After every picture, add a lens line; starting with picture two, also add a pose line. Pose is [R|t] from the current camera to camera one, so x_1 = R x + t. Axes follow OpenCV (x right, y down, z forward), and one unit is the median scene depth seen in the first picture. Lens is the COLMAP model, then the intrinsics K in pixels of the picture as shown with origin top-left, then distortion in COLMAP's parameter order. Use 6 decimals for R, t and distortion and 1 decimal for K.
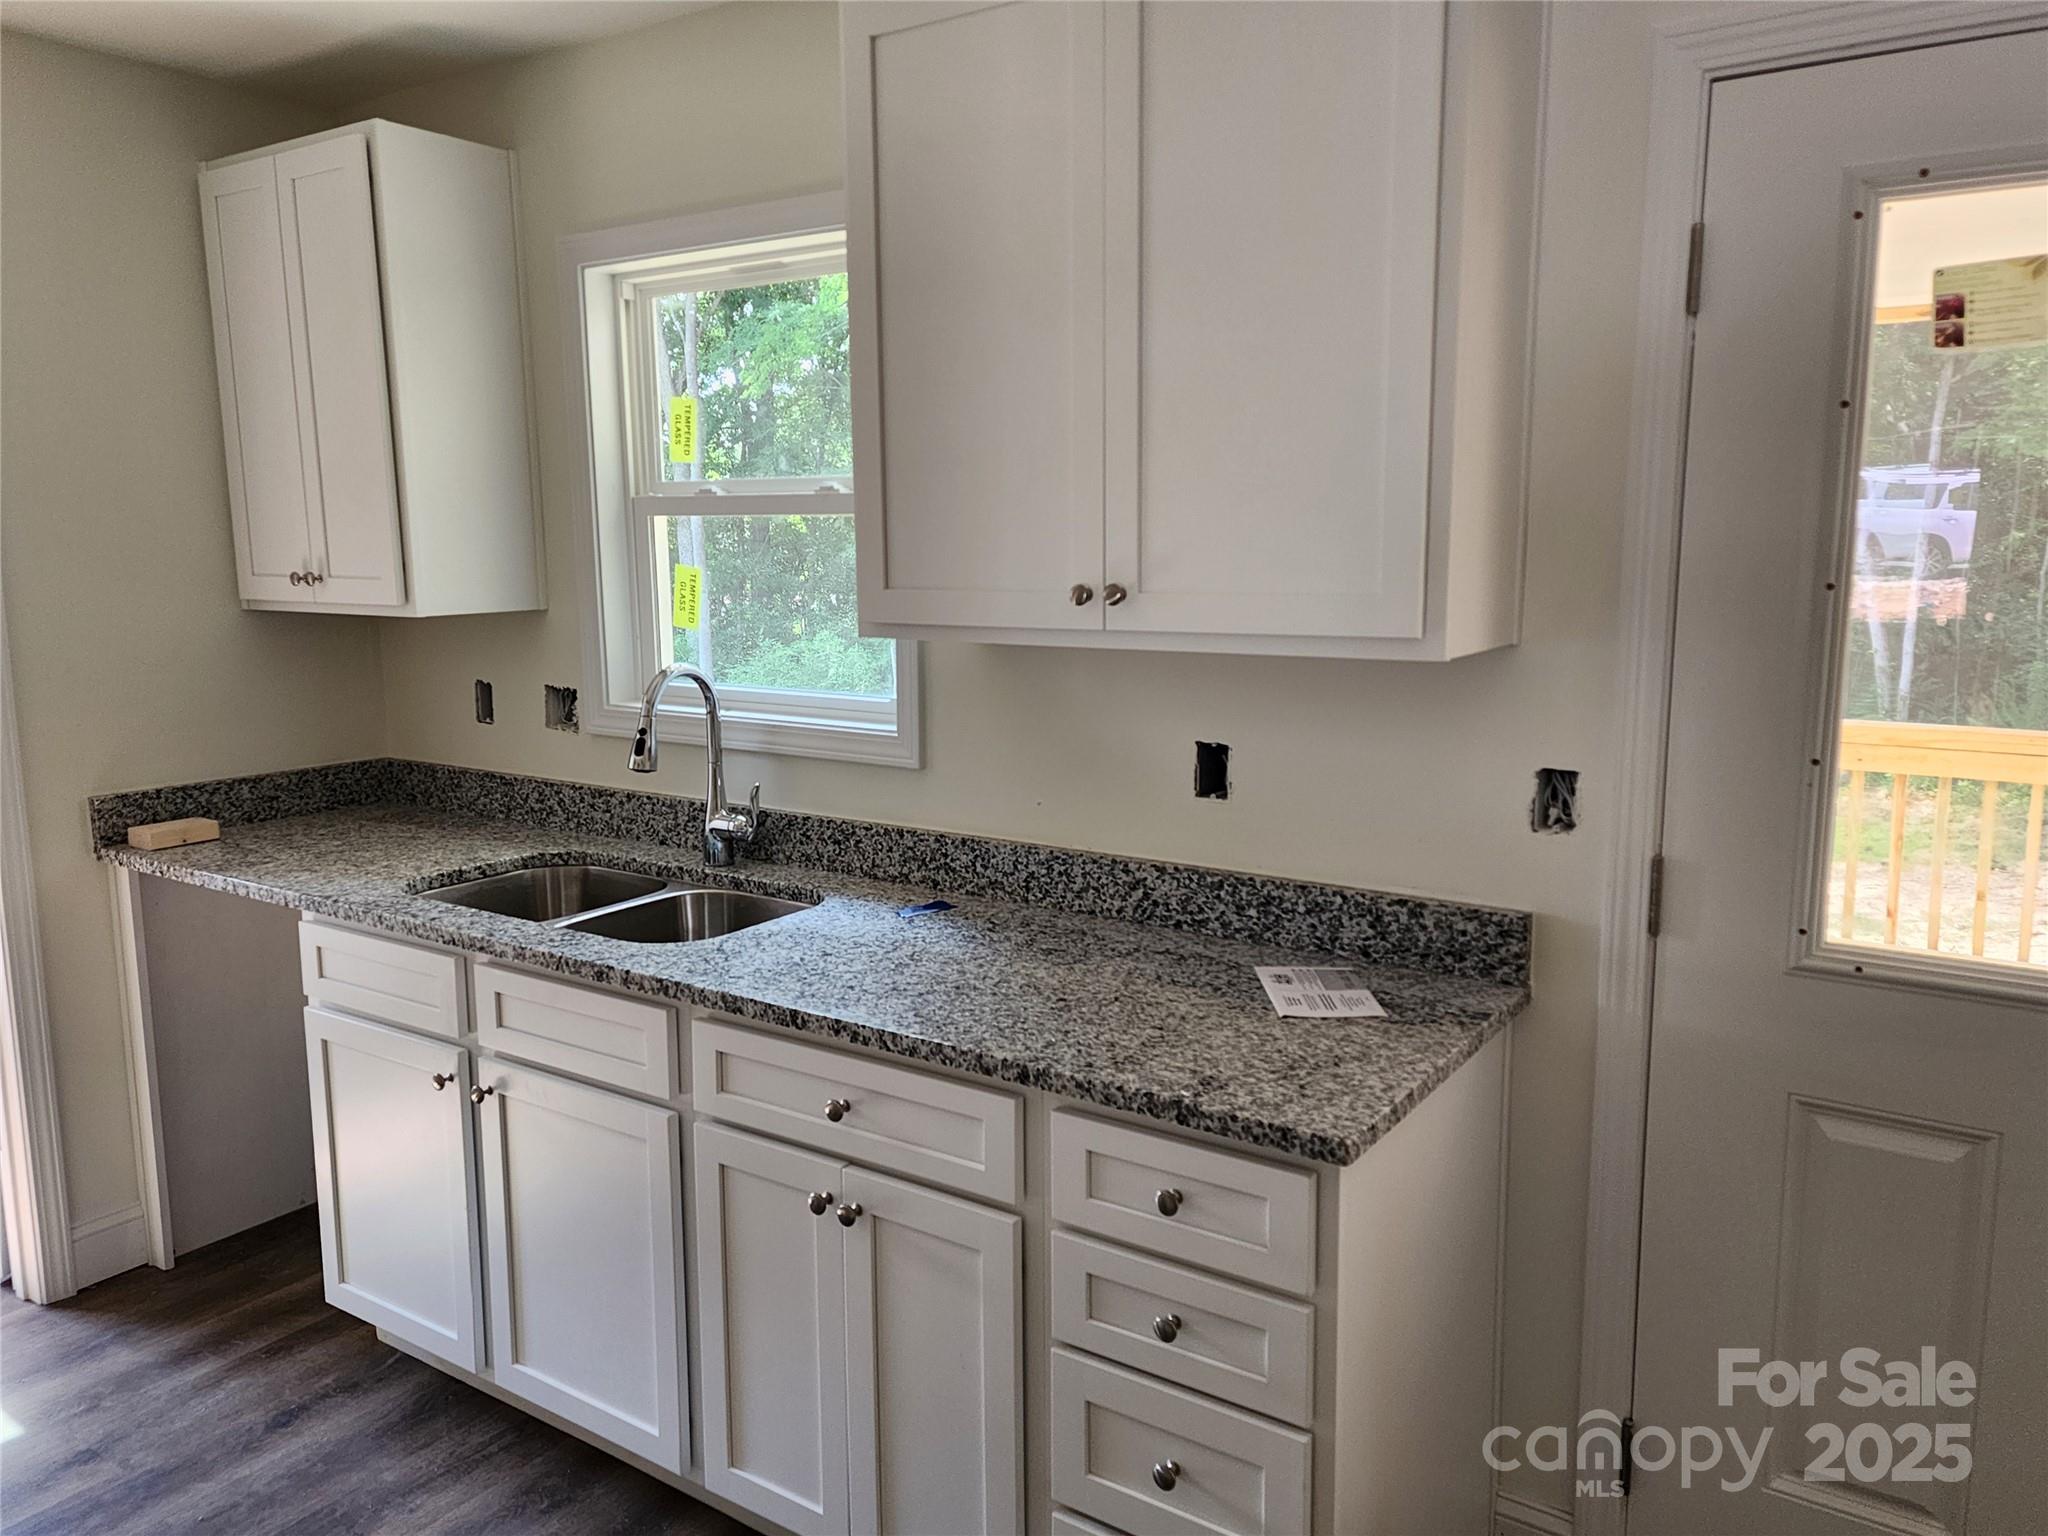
lens RADIAL K [[1396.5, 0, 1026.3], [0, 1396.5, 727.6], [0, 0, 1]] dist [0.002610, 0.000648]
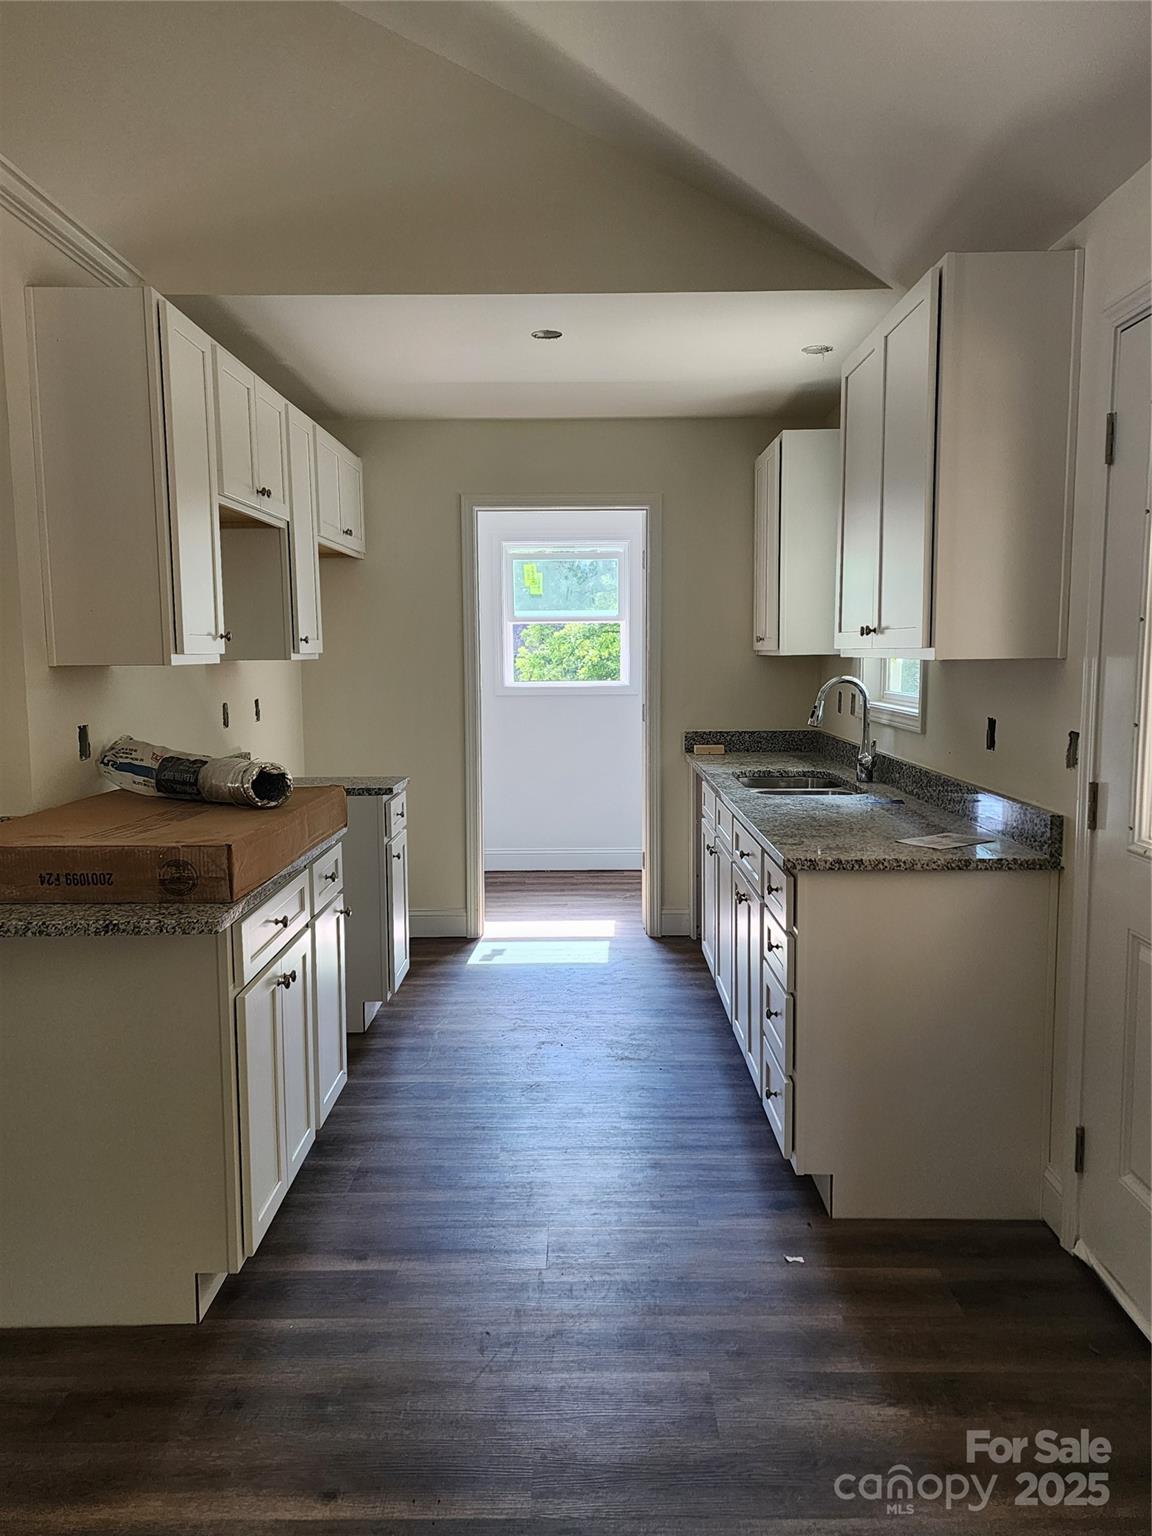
lens RADIAL K [[1094.0, 0, 576.0], [0, 1094.0, 768.0], [0, 0, 1]] dist [0.002173, 0.000063]
pose [[0.535070, 0.093235, -0.839647, 0.842375], [-0.112304, 0.992920, 0.038689, 0.064455], [0.837310, 0.073594, 0.541753, -0.166960]]
